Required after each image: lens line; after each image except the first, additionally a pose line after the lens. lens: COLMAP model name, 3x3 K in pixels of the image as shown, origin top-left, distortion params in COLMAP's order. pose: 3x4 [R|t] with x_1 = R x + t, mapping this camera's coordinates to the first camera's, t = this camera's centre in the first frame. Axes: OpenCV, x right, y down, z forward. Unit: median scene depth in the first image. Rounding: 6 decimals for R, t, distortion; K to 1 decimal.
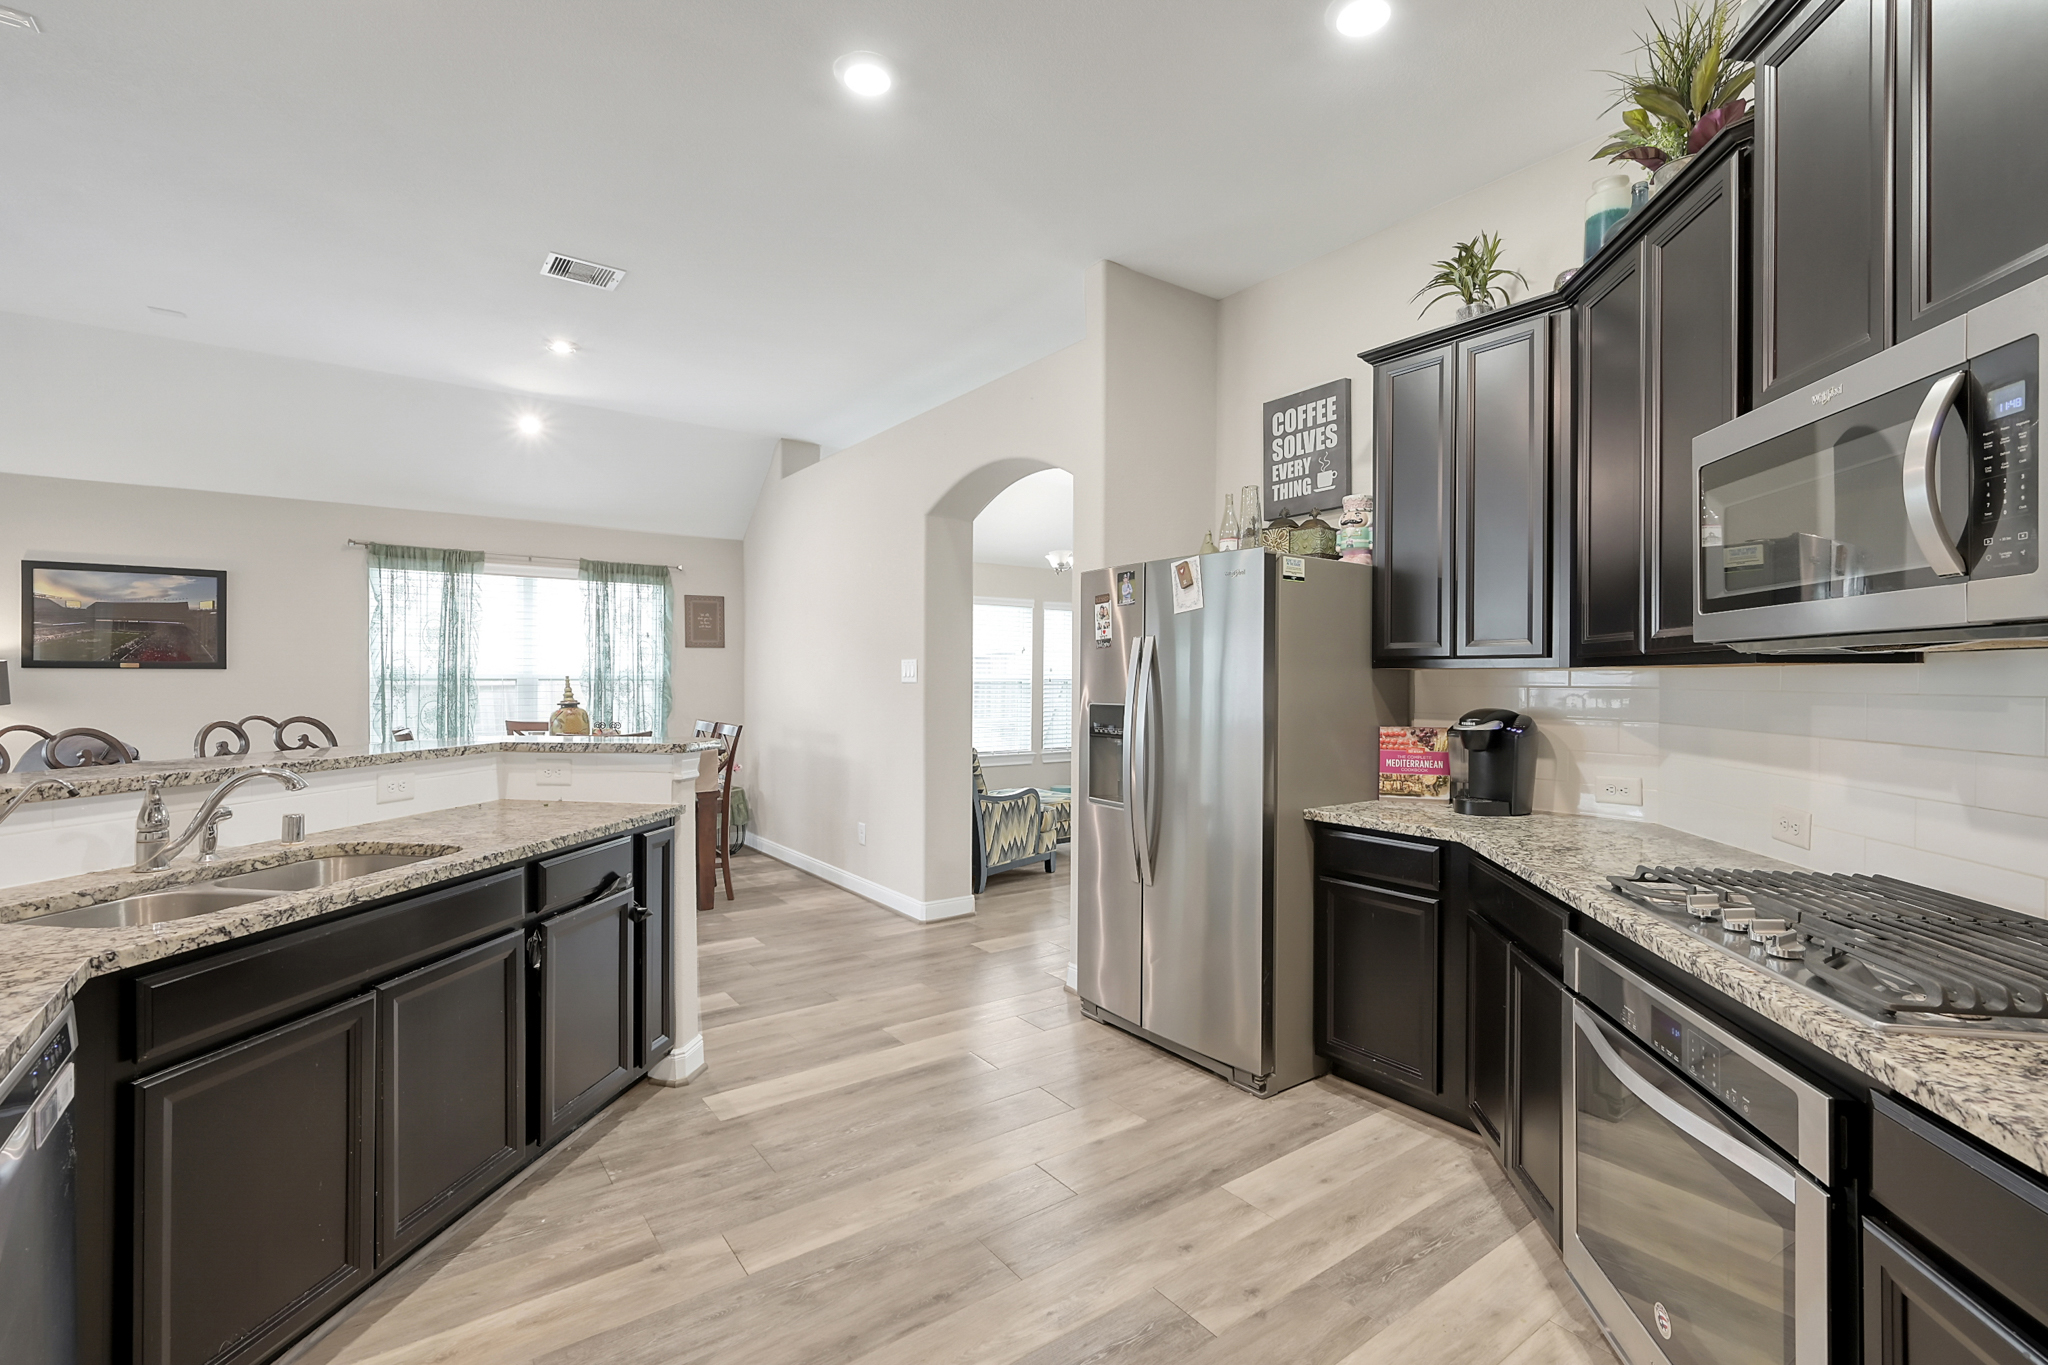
lens RADIAL K [[910.6, 0, 1030.6], [0, 910.6, 675.6], [0, 0, 1]] dist [-0.002842, -0.000225]
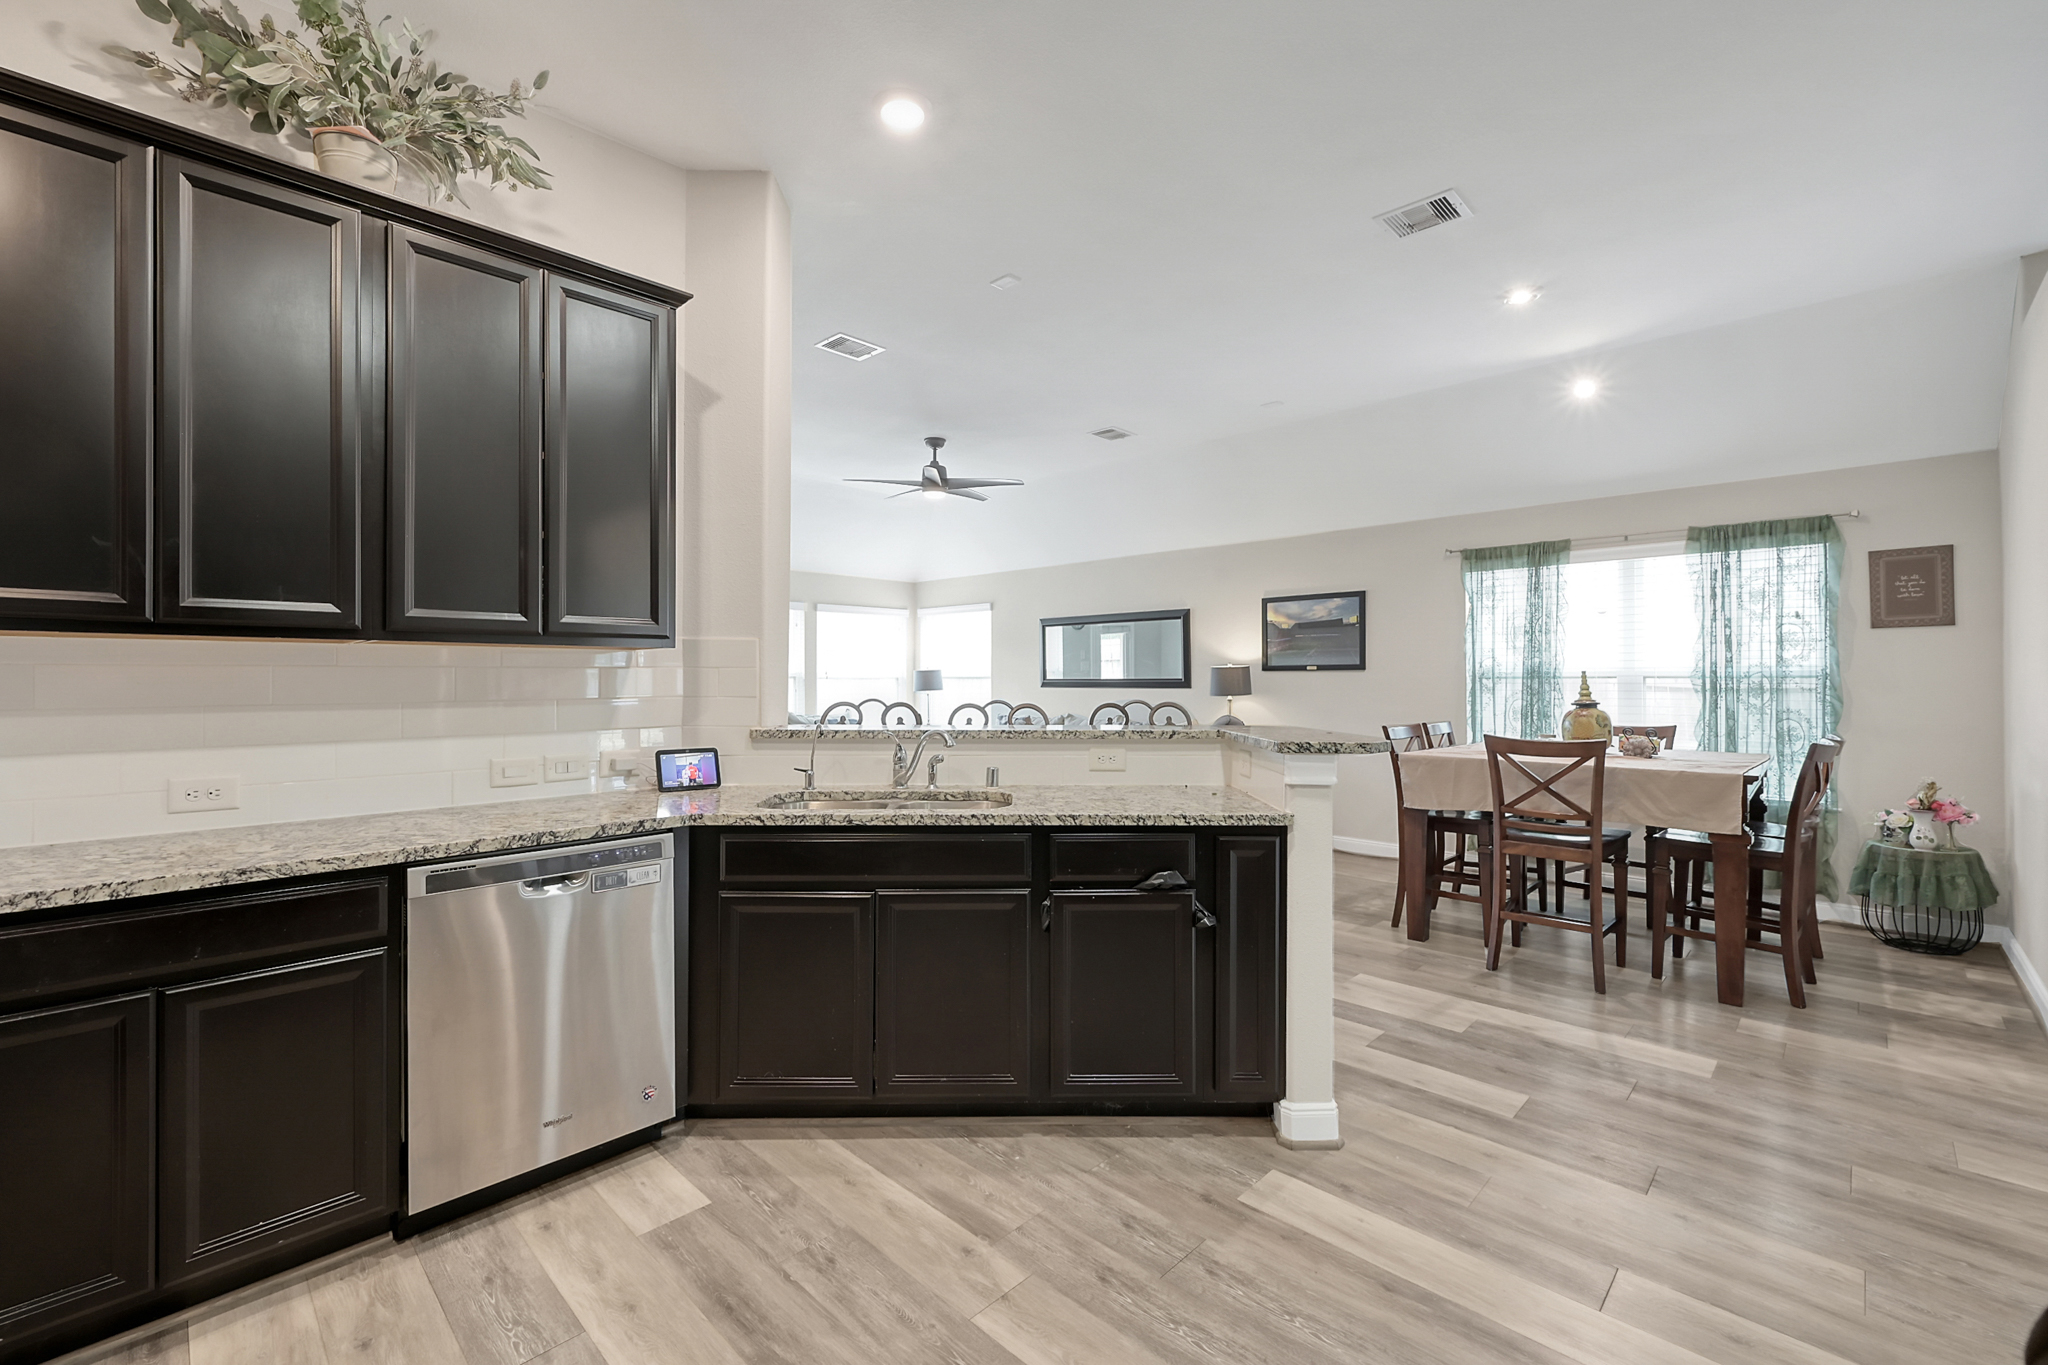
lens RADIAL K [[867.8, 0, 1011.6], [0, 867.8, 674.2], [0, 0, 1]] dist [0.002800, -0.000469]
pose [[0.153129, -0.011400, -0.988140, 0.225469], [0.002912, 0.999934, -0.011085, 0.011567], [0.988202, -0.001180, 0.153152, 0.369518]]
